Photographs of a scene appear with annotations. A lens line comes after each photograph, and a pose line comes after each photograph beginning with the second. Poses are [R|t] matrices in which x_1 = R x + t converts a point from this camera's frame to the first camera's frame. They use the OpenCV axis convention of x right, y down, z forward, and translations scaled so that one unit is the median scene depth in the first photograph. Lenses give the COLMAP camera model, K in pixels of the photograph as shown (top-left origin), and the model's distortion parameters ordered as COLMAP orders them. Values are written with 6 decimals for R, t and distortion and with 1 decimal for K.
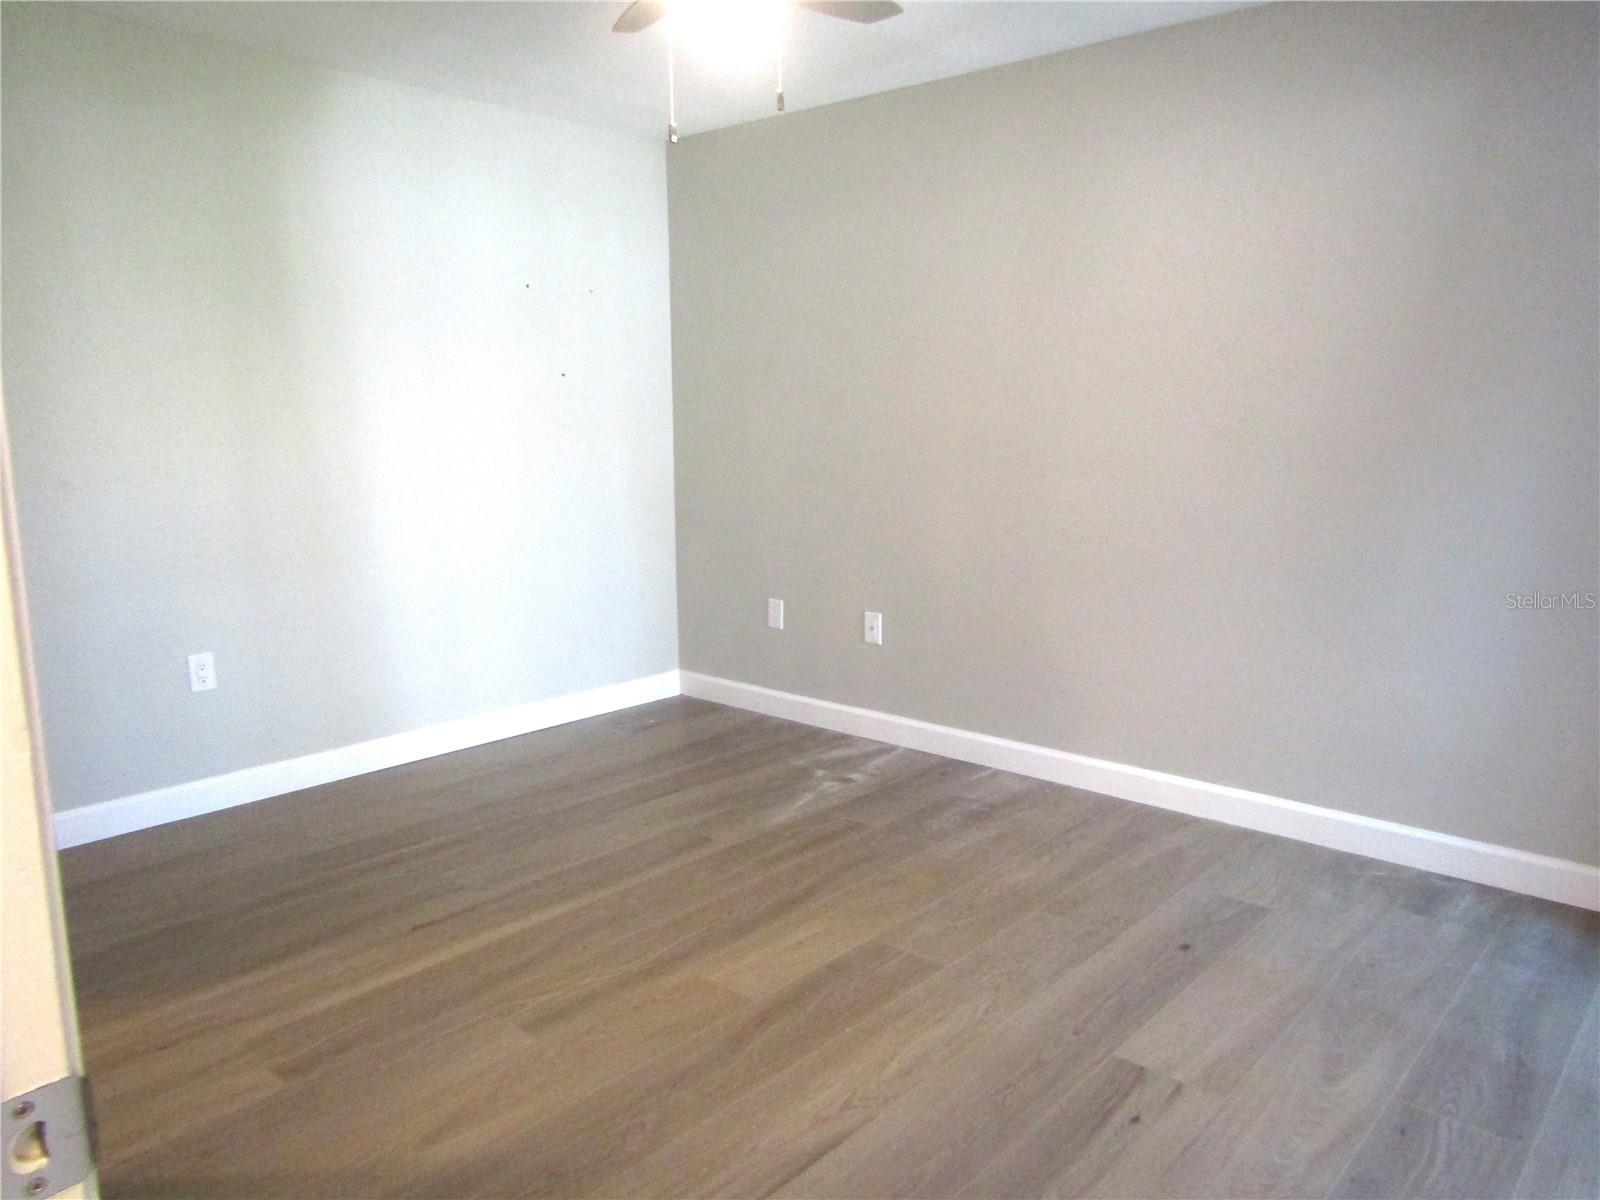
lens RADIAL K [[1138.7, 0, 800.0], [0, 1138.7, 600.0], [0, 0, 1]] dist [-0.006818, -0.000703]
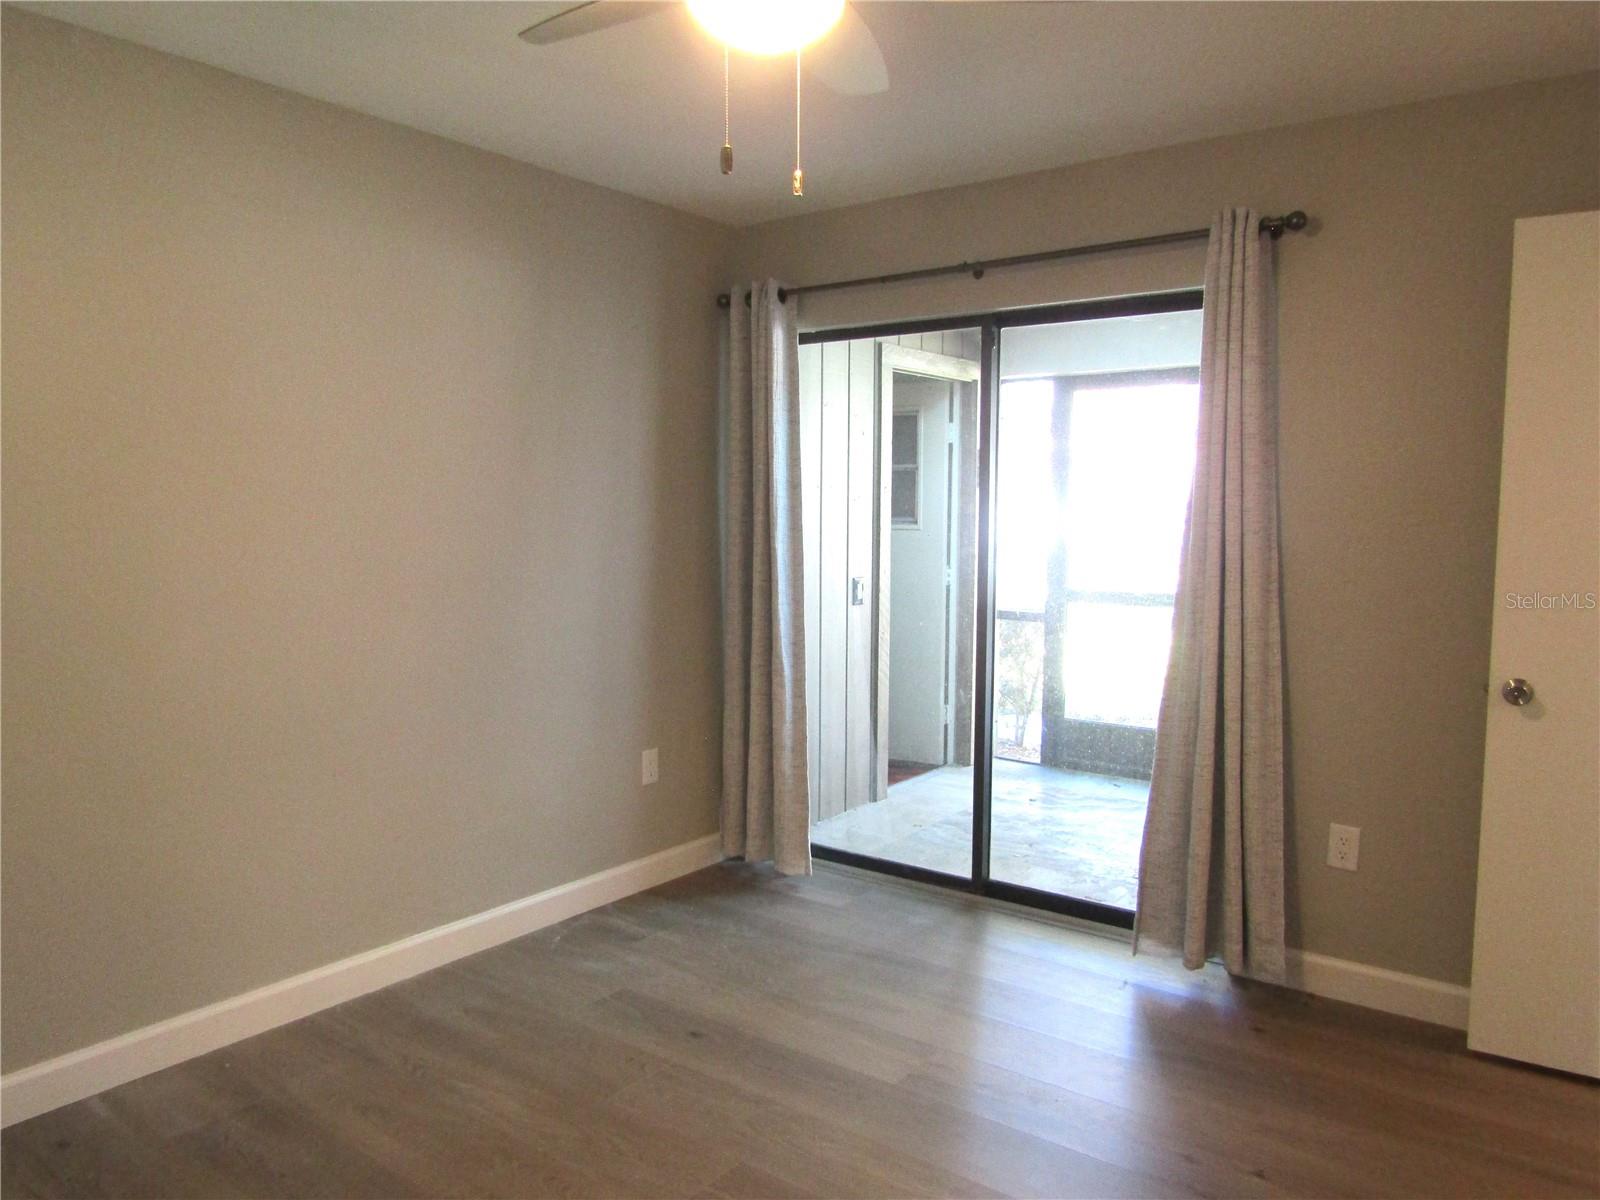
lens RADIAL K [[1138.7, 0, 800.0], [0, 1138.7, 600.0], [0, 0, 1]] dist [-0.006818, -0.000703]
pose [[-0.079477, -0.080216, 0.993604, -0.596967], [0.157947, 0.983152, 0.092006, -0.153590], [-0.984244, 0.164250, -0.065468, 0.772734]]
